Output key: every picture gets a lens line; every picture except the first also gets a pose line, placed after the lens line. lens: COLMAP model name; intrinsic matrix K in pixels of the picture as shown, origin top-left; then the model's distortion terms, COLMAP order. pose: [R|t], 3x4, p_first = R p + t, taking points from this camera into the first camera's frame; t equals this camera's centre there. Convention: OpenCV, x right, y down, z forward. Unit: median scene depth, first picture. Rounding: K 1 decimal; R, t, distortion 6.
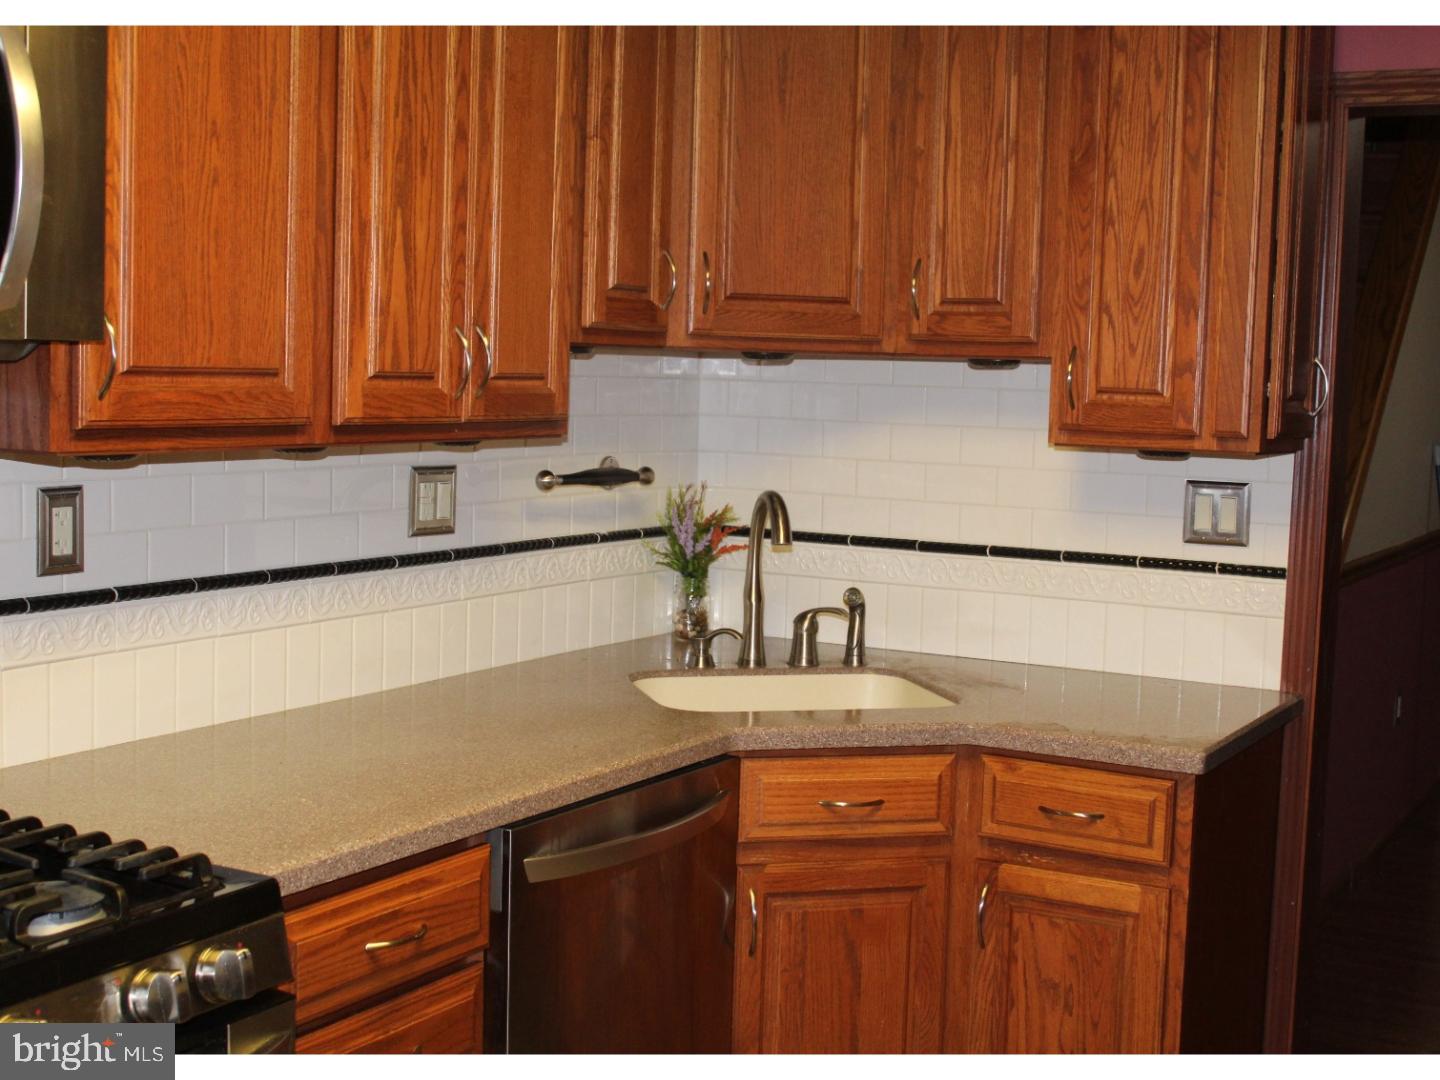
lens RADIAL K [[1778.7, 0, 720.7], [0, 1778.7, 540.8], [0, 0, 1]] dist [-0.056827, 0.000000]
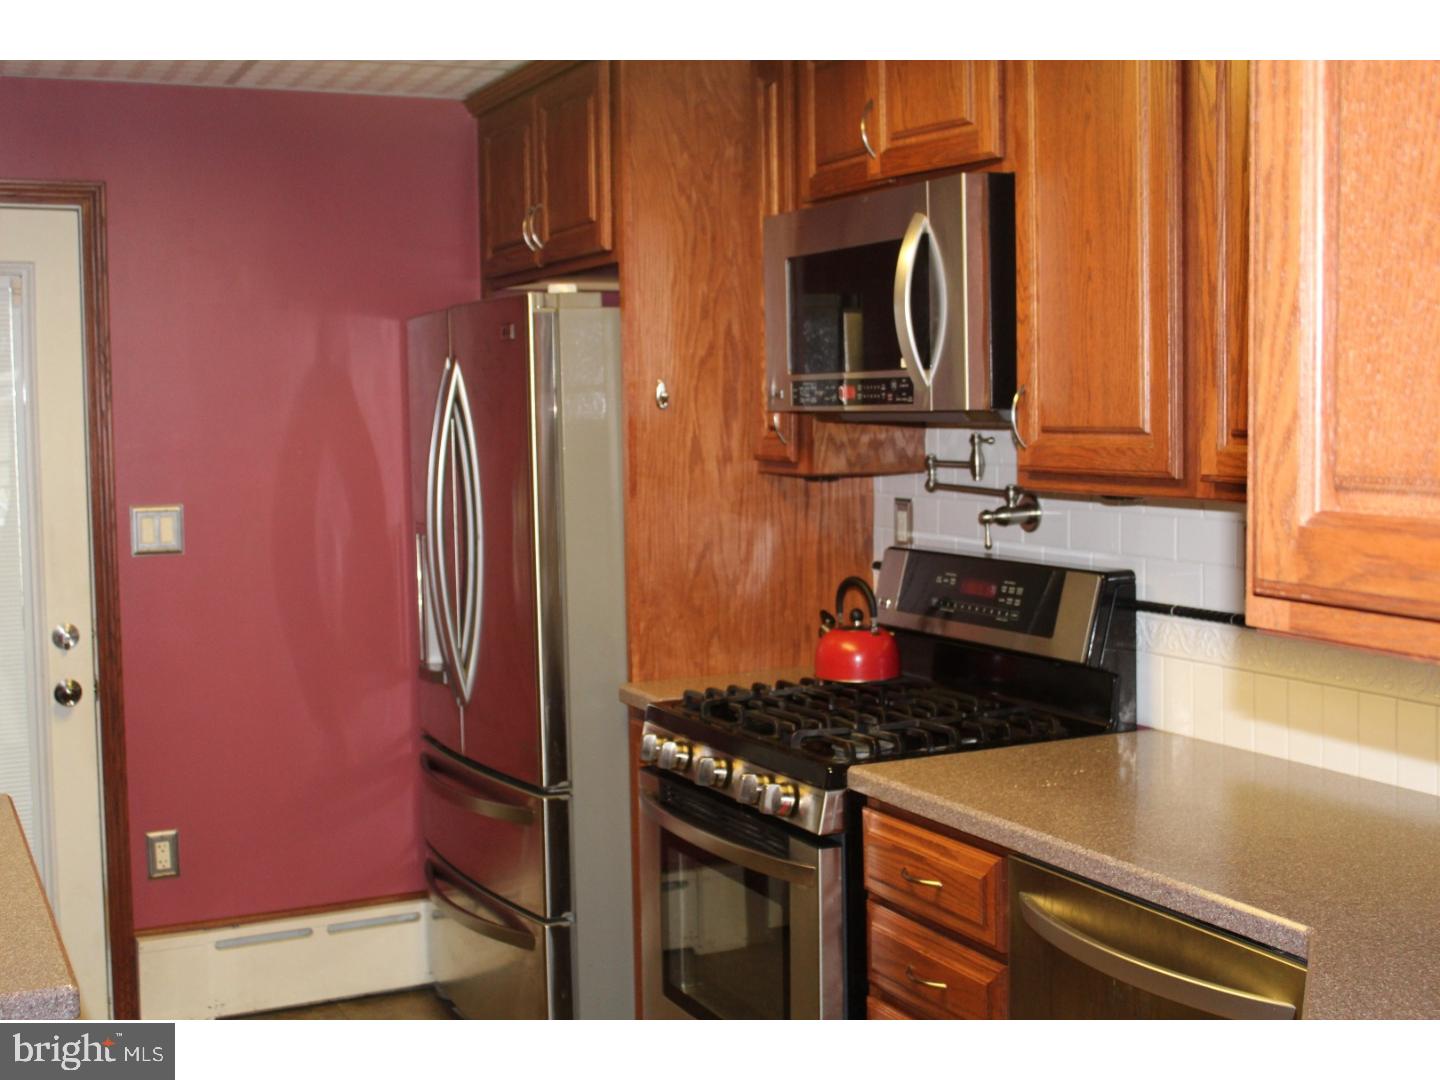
lens RADIAL K [[1778.7, 0, 724.5], [0, 1778.7, 541.6], [0, 0, 1]] dist [-0.056827, 0.000000]
pose [[-0.538778, 0.048297, -0.841063, 0.898401], [-0.079811, 0.990939, 0.108030, -0.131821], [0.838659, 0.125330, -0.530041, 1.448227]]
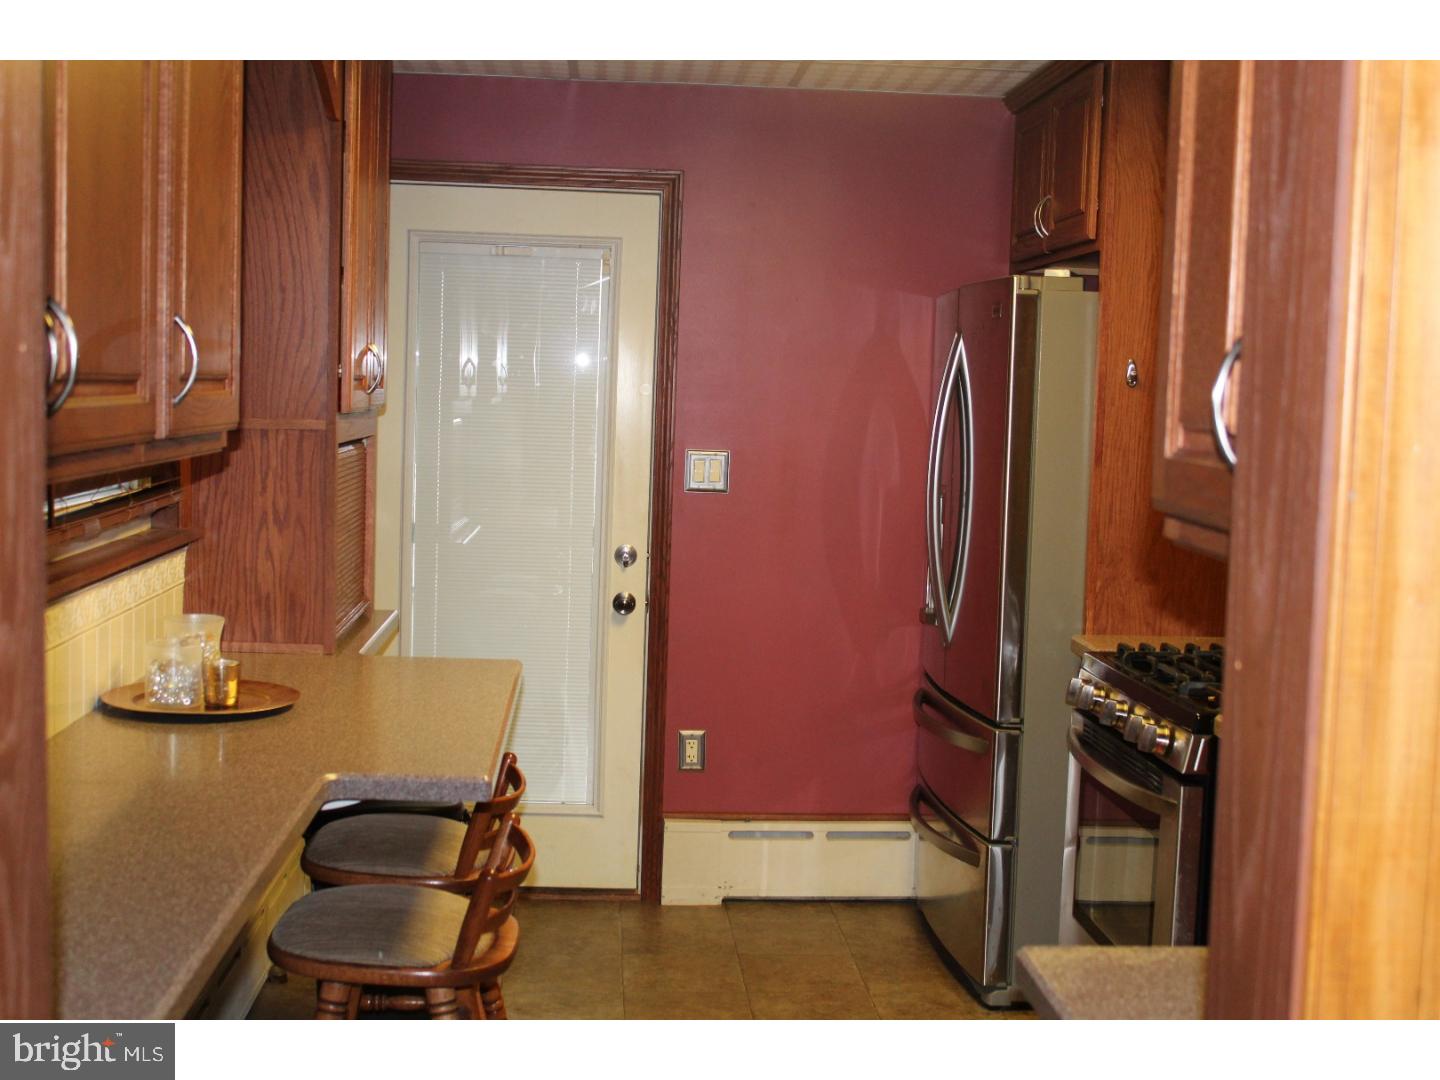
lens RADIAL K [[1778.7, 0, 715.8], [0, 1778.7, 535.7], [0, 0, 1]] dist [-0.056827, 0.000000]
pose [[-0.809771, 0.001210, -0.586745, 0.922255], [-0.108013, 0.982600, 0.151096, -0.147935], [0.576719, 0.185729, -0.795550, 1.717656]]
